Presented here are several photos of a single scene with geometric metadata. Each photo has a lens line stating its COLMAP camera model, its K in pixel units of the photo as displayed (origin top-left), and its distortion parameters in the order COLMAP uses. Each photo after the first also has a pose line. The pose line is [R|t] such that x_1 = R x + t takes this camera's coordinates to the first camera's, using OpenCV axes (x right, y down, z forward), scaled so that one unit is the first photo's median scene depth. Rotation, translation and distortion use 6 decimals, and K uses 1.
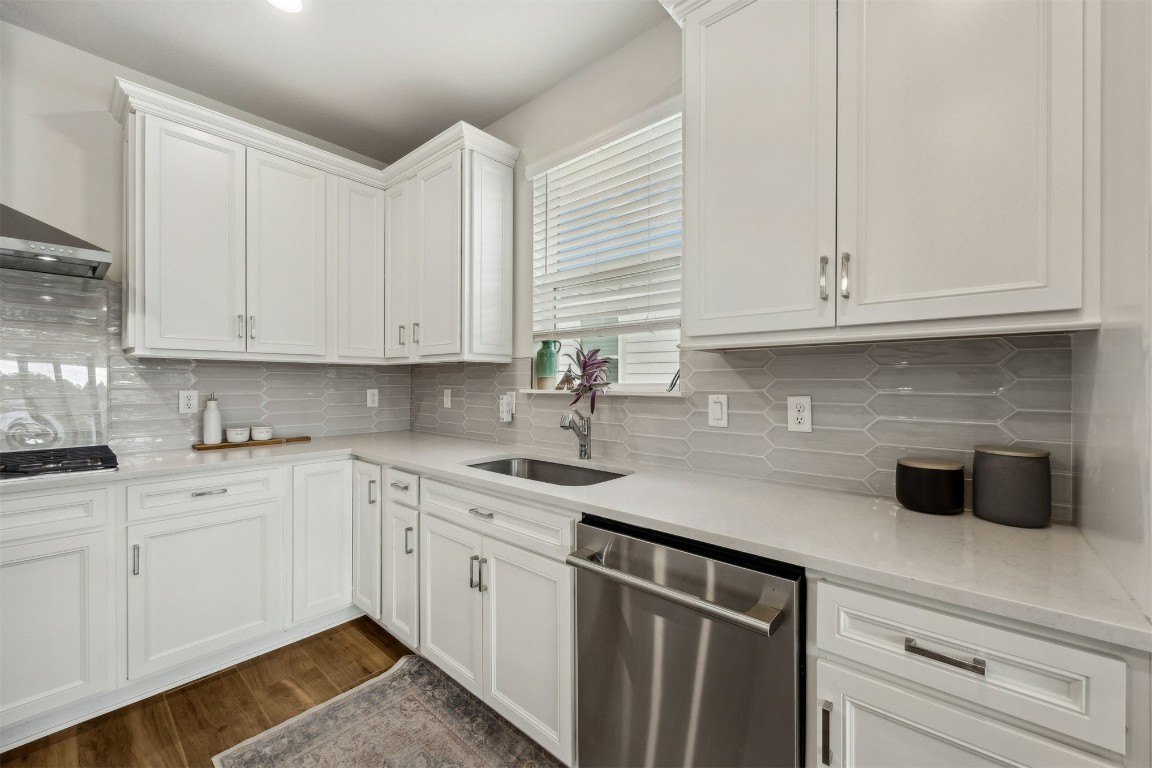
lens RADIAL K [[452.7, 0, 588.8], [0, 452.7, 382.4], [0, 0, 1]] dist [0.000795, -0.001245]
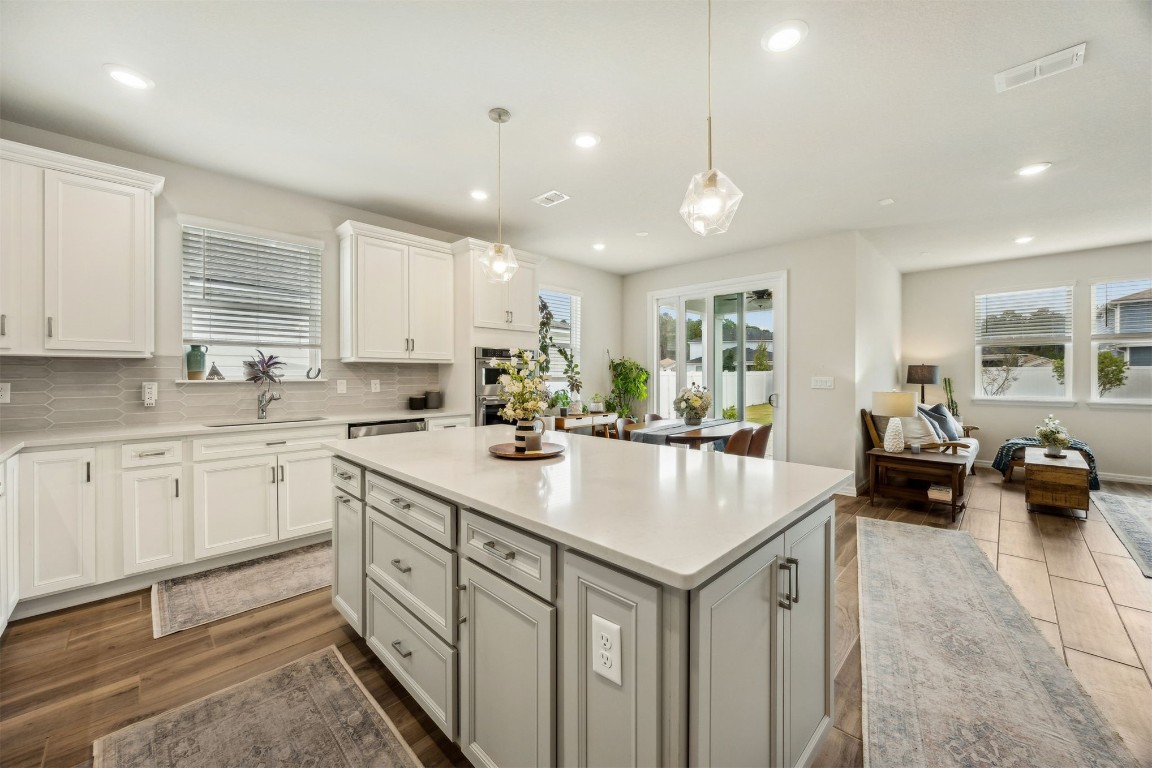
lens RADIAL K [[435.6, 0, 578.6], [0, 435.6, 375.9], [0, 0, 1]] dist [-0.002883, -0.000234]
pose [[0.072644, -0.005594, 0.997342, -1.621868], [0.002175, 0.999983, 0.005451, -0.001912], [-0.997356, 0.001773, 0.072655, -0.334142]]
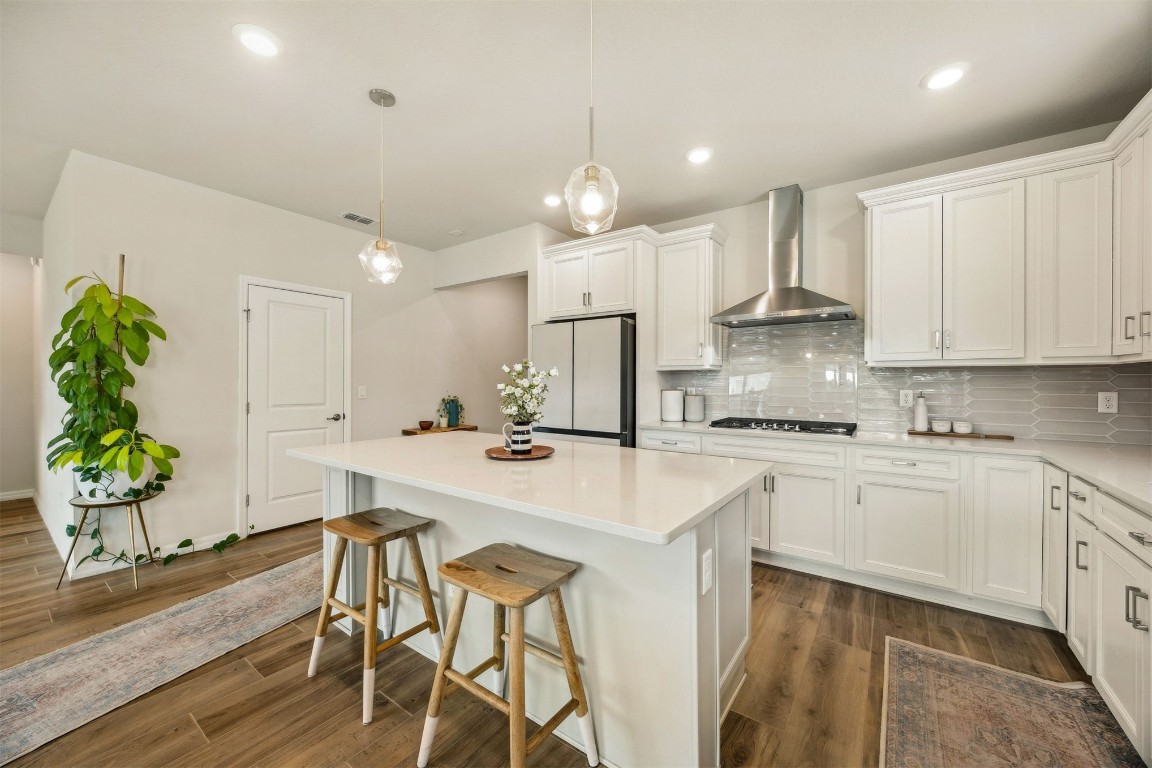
lens RADIAL K [[435.6, 0, 586.5], [0, 435.6, 383.0], [0, 0, 1]] dist [-0.002883, -0.000234]
pose [[0.090569, 0.000846, -0.995890, 0.388942], [-0.002230, 0.999997, 0.000647, -0.001533], [0.995888, 0.002162, 0.090571, -0.089639]]
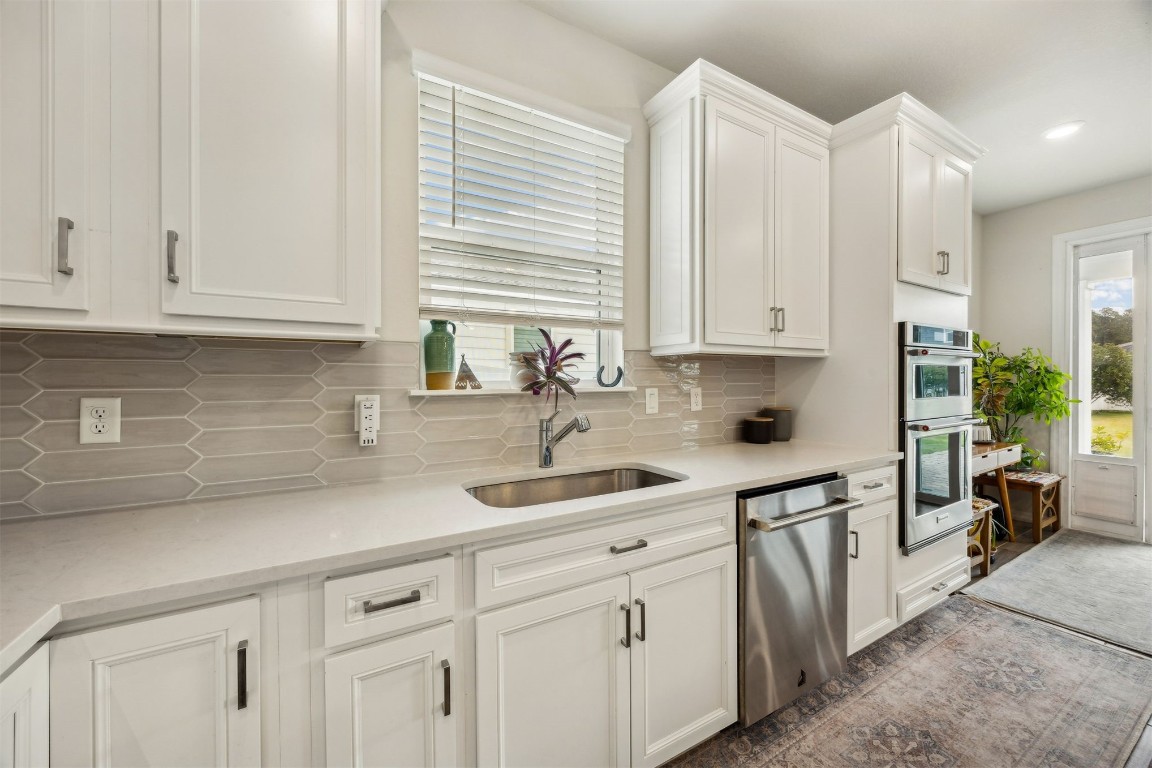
lens RADIAL K [[435.6, 0, 580.5], [0, 435.6, 382.8], [0, 0, 1]] dist [-0.002883, -0.000234]
pose [[0.331192, -0.011593, 0.943492, -0.796098], [0.004181, 0.999933, 0.010819, -0.001411], [-0.943554, 0.000361, 0.331218, 0.682415]]
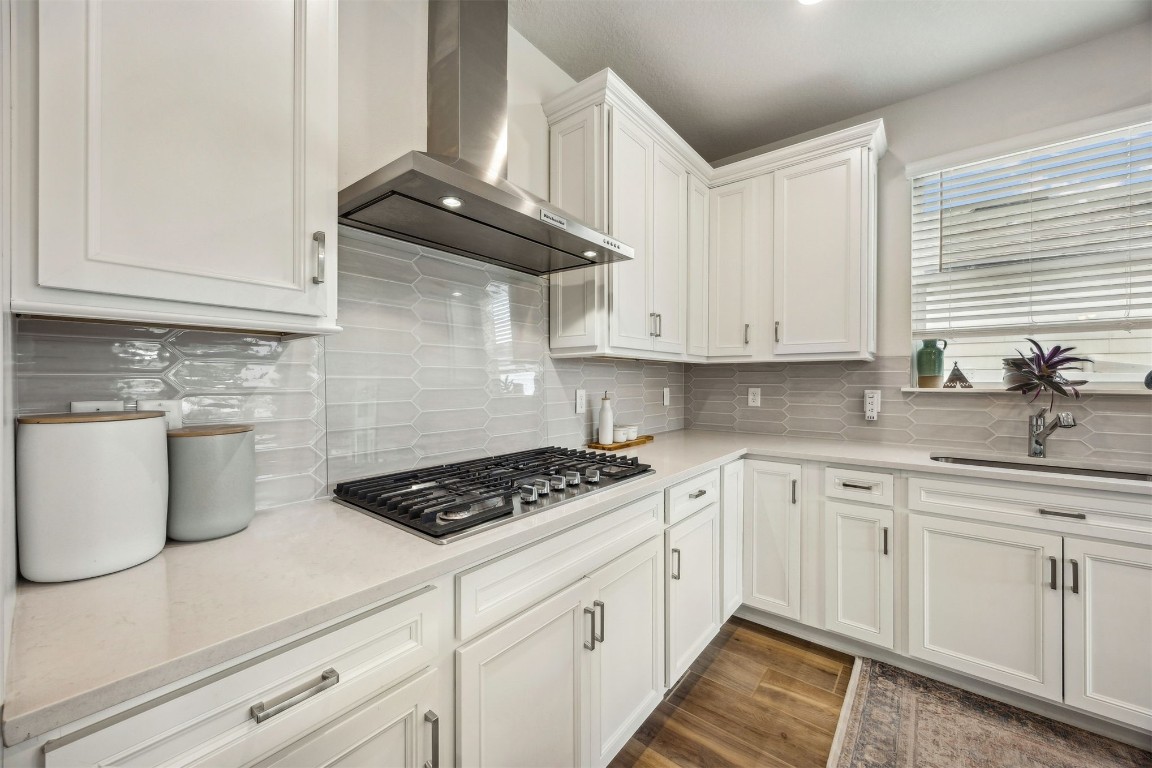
lens RADIAL K [[435.6, 0, 572.9], [0, 435.6, 381.4], [0, 0, 1]] dist [-0.002883, -0.000234]
pose [[0.999897, -0.001872, 0.014229, -1.077915], [0.001834, 0.999995, 0.002626, -0.003322], [-0.014234, -0.002600, 0.999895, 0.060206]]
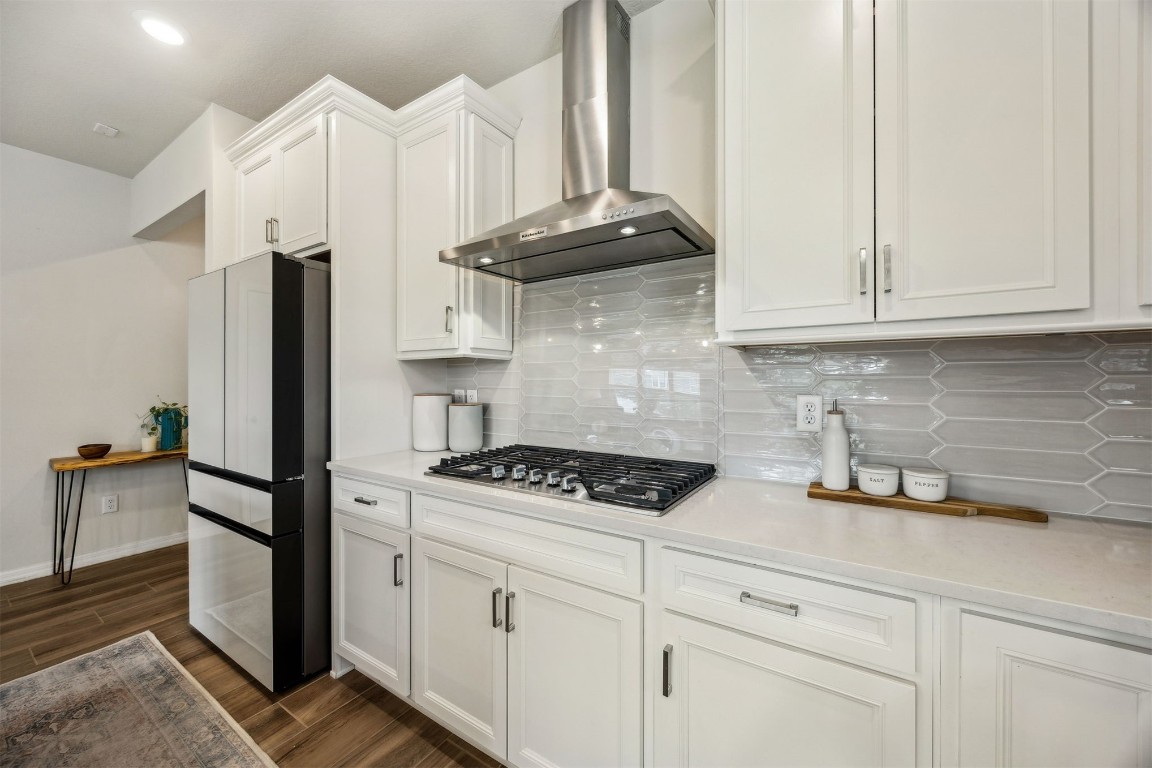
lens RADIAL K [[435.6, 0, 582.2], [0, 435.6, 381.9], [0, 0, 1]] dist [-0.002883, -0.000234]
pose [[0.134445, -0.002028, -0.990919, -0.372577], [-0.000038, 0.999998, -0.002052, -0.000198], [0.990921, 0.000313, 0.134445, 0.703577]]
